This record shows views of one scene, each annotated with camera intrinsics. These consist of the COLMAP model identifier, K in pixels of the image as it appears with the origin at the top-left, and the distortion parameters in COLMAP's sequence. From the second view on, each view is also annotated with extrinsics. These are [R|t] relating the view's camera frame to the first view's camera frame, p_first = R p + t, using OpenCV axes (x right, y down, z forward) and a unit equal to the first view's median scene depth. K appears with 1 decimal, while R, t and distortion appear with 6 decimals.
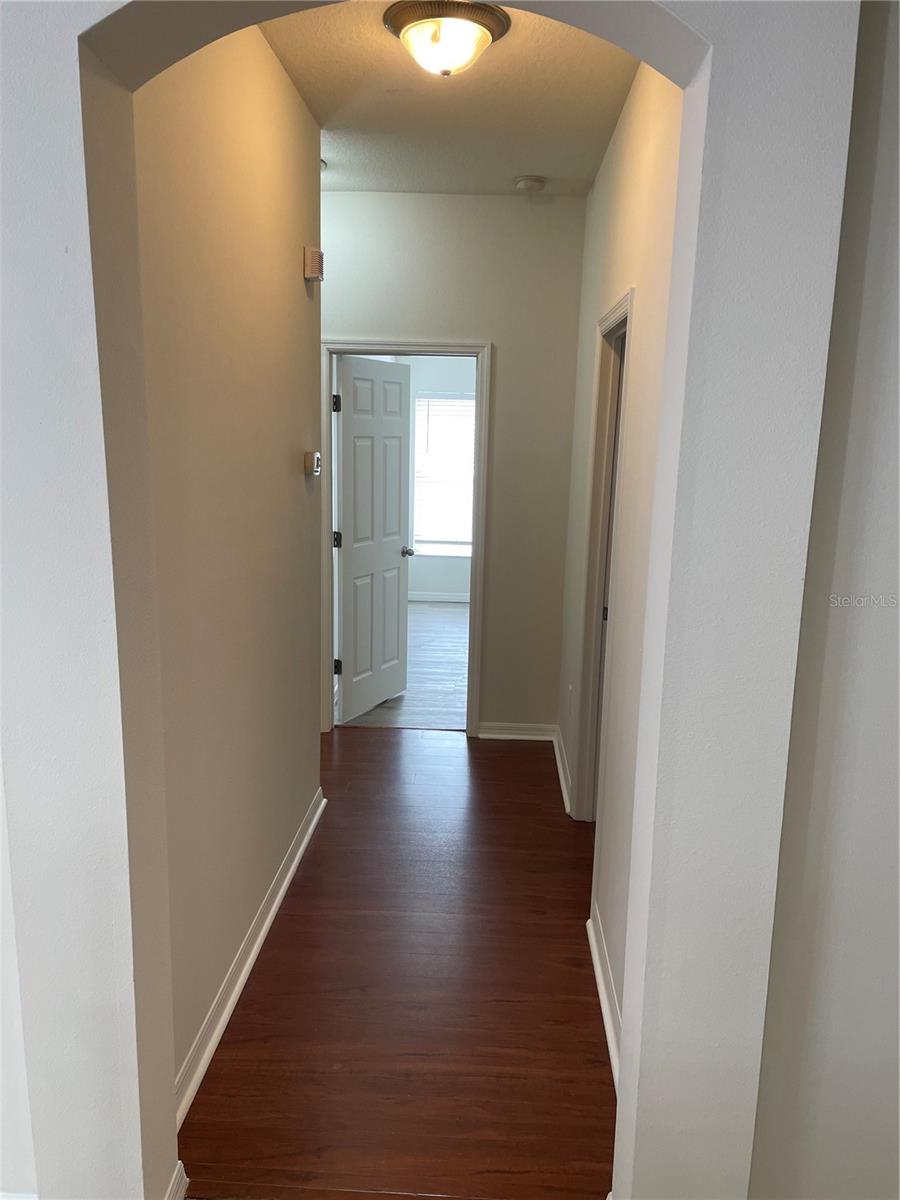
lens RADIAL K [[919.1, 0, 450.0], [0, 919.1, 600.0], [0, 0, 1]] dist [0.101520, -0.129968]
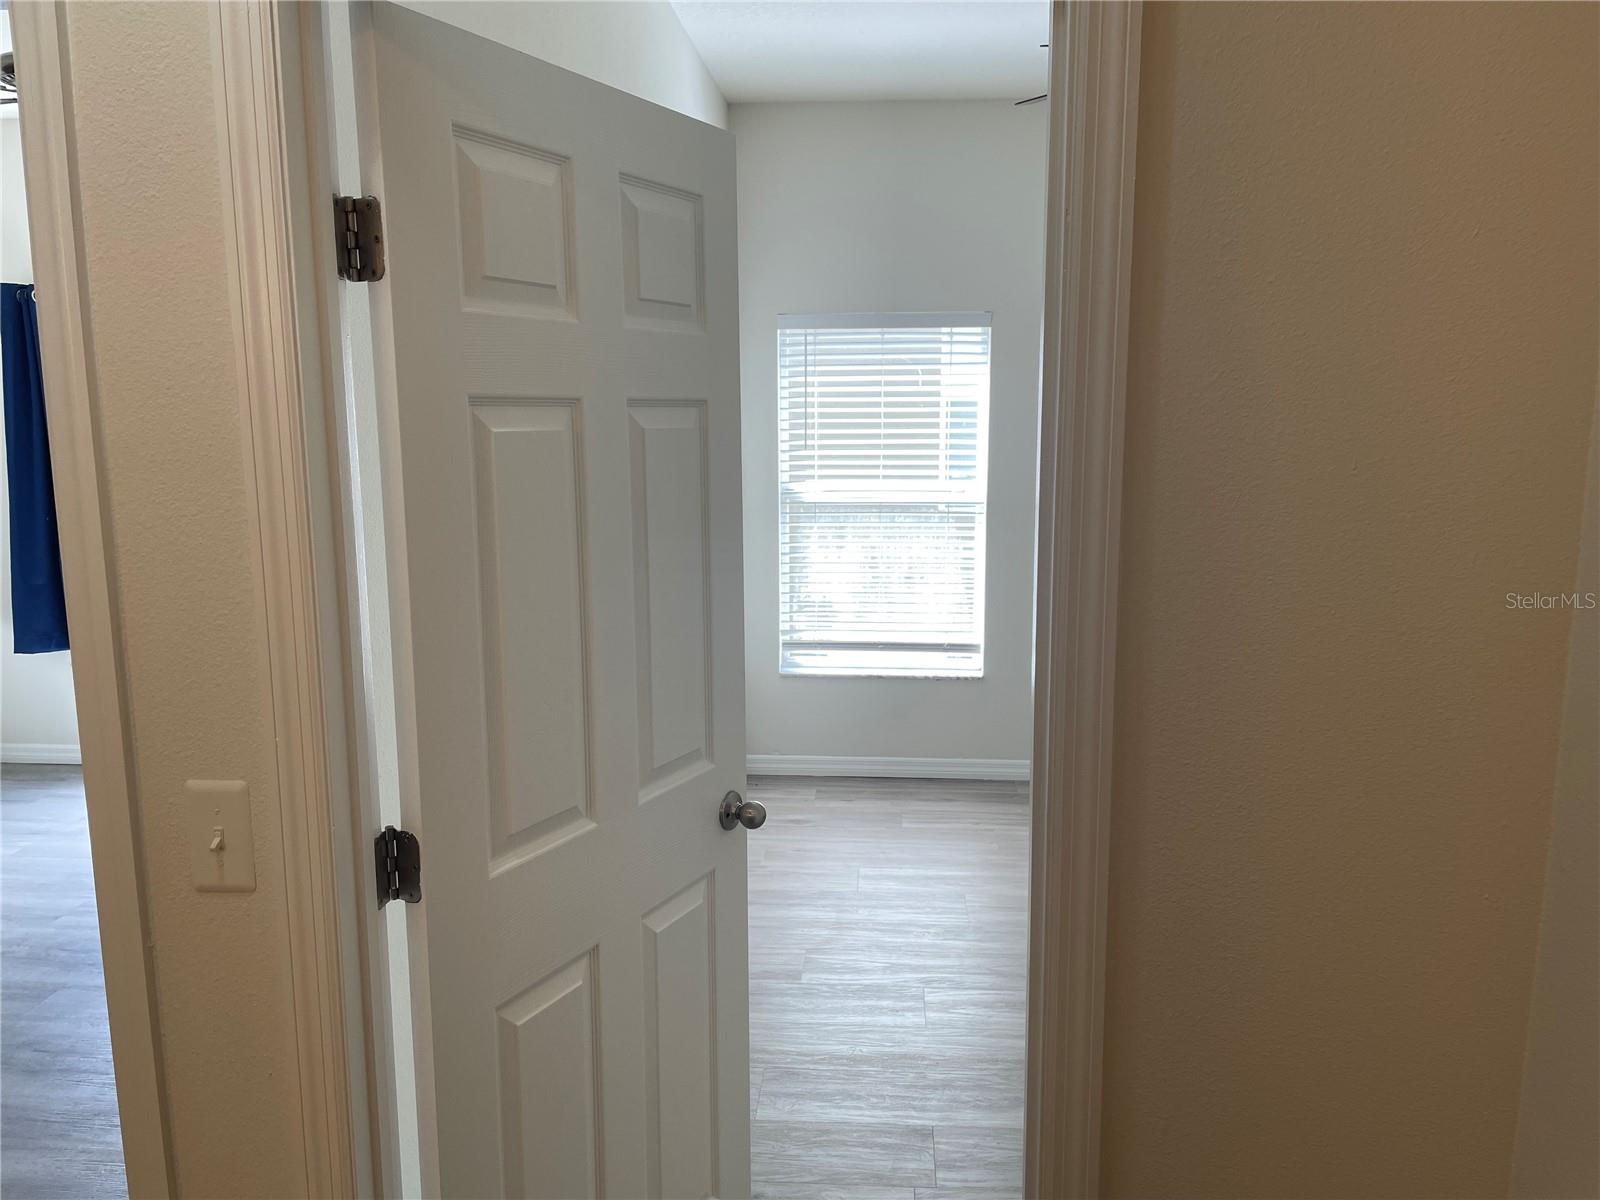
lens RADIAL K [[1225.5, 0, 820.1], [0, 1225.5, 594.1], [0, 0, 1]] dist [0.101520, -0.129968]
pose [[0.999572, -0.024376, -0.016145, -0.015981], [0.023752, 0.999004, -0.037768, -0.110069], [0.017050, 0.037368, 0.999156, 0.668607]]
